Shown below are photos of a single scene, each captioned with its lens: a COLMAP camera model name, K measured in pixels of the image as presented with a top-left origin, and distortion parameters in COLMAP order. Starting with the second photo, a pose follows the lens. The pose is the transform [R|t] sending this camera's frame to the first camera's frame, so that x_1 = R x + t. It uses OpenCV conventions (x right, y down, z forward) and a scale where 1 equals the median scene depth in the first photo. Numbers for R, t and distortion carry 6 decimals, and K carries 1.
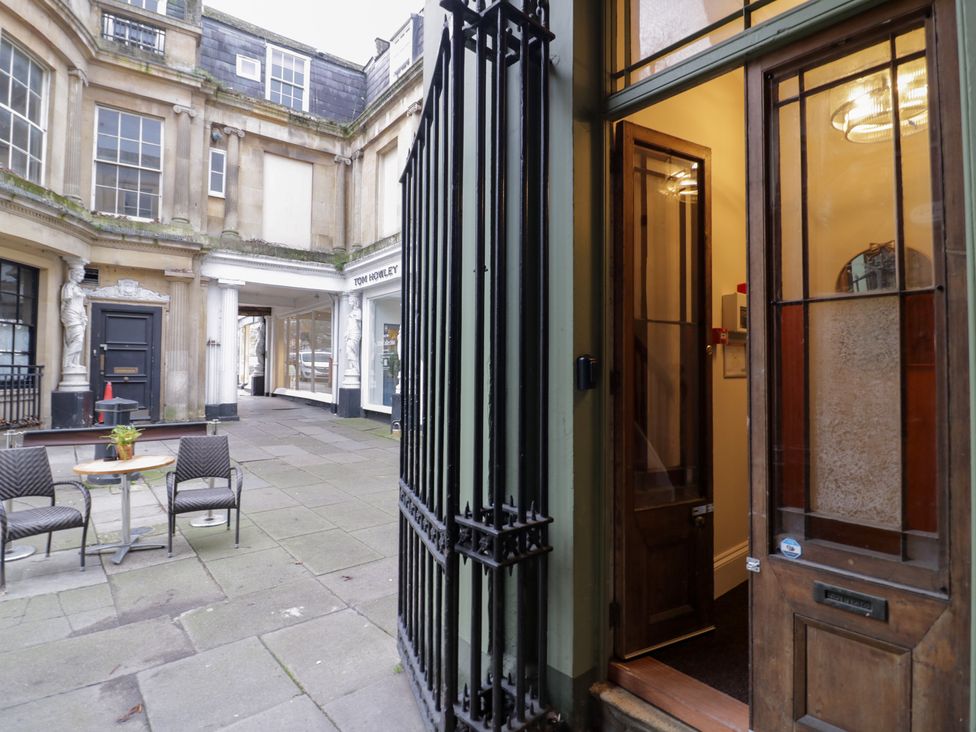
lens RADIAL K [[528.1, 0, 506.7], [0, 528.1, 350.0], [0, 0, 1]] dist [-0.003259, -0.010973]
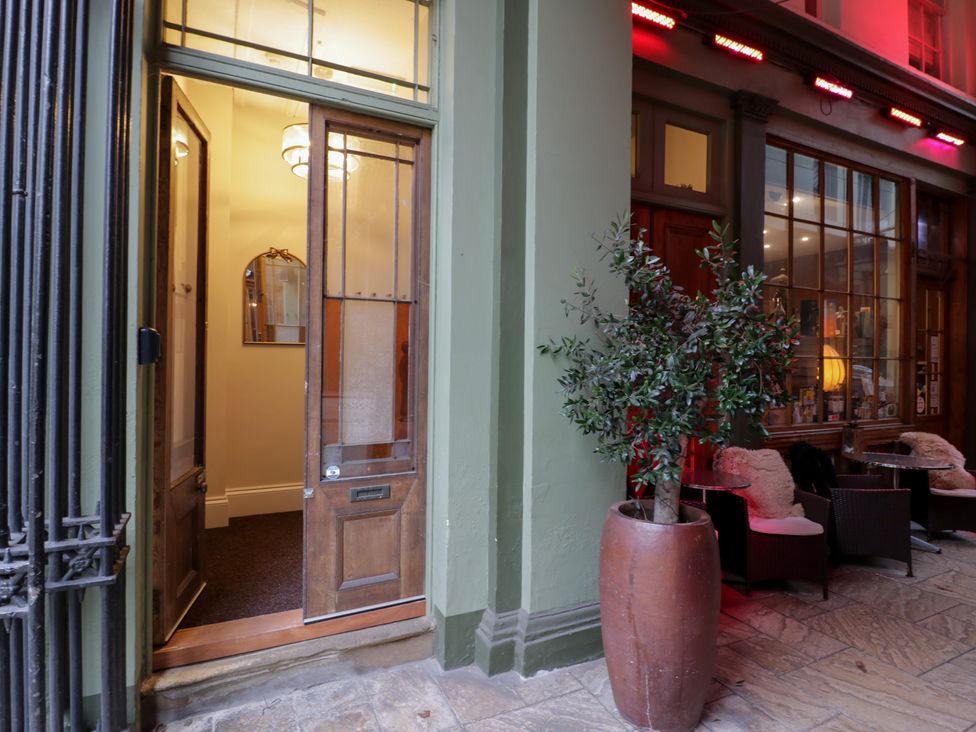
lens RADIAL K [[528.1, 0, 489.0], [0, 528.1, 363.2], [0, 0, 1]] dist [-0.003259, -0.010973]
pose [[0.228426, -0.005616, 0.973545, -0.741673], [-0.040543, 0.999061, 0.015275, 0.046774], [-0.972717, -0.042959, 0.227983, 0.287093]]
